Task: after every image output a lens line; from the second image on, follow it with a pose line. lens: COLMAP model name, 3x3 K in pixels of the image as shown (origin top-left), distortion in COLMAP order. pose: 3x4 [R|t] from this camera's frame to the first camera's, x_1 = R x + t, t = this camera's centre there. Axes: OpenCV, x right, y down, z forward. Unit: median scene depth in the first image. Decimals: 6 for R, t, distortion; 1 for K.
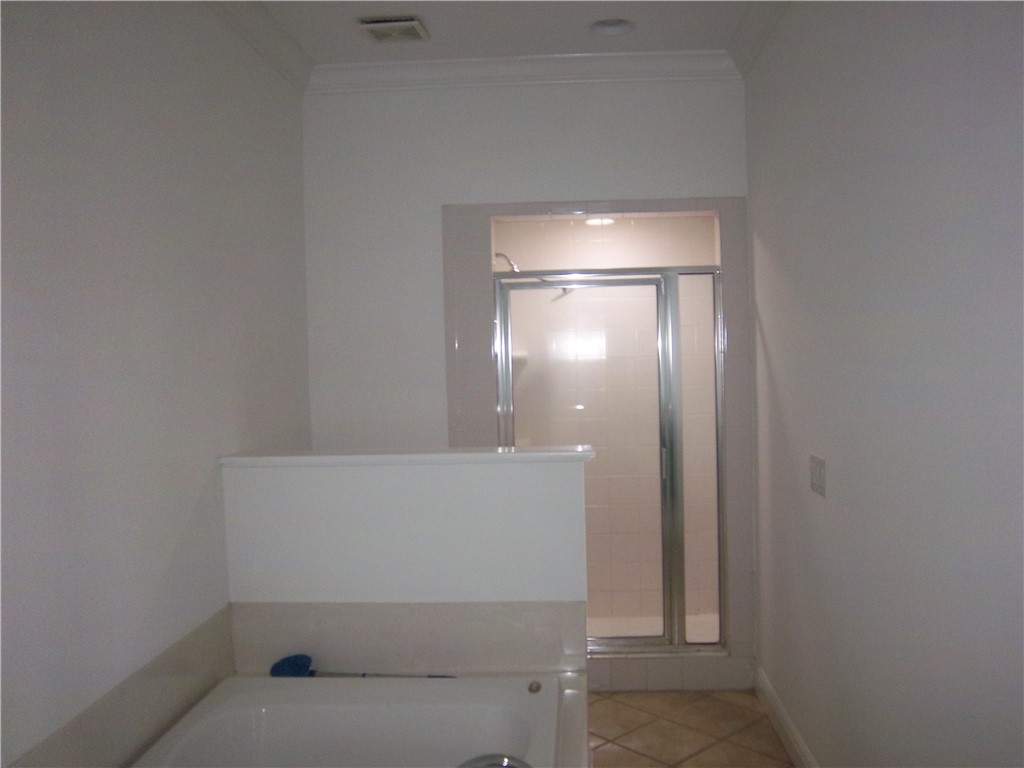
lens RADIAL K [[910.7, 0, 513.7], [0, 910.7, 397.6], [0, 0, 1]] dist [-0.039003, 0.015299]
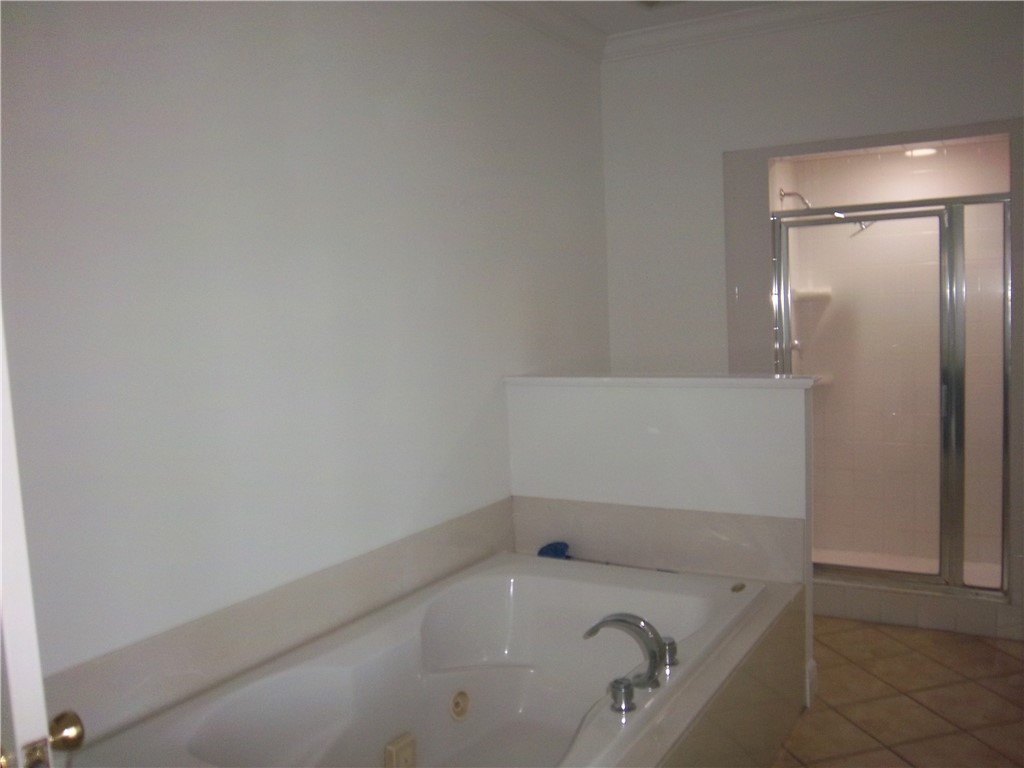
lens RADIAL K [[910.7, 0, 513.7], [0, 910.7, 397.6], [0, 0, 1]] dist [-0.039003, 0.015299]
pose [[0.883820, 0.039230, -0.466179, 0.211121], [-0.009060, 0.997726, 0.066785, 0.008667], [0.467739, -0.054803, 0.882166, -0.074173]]
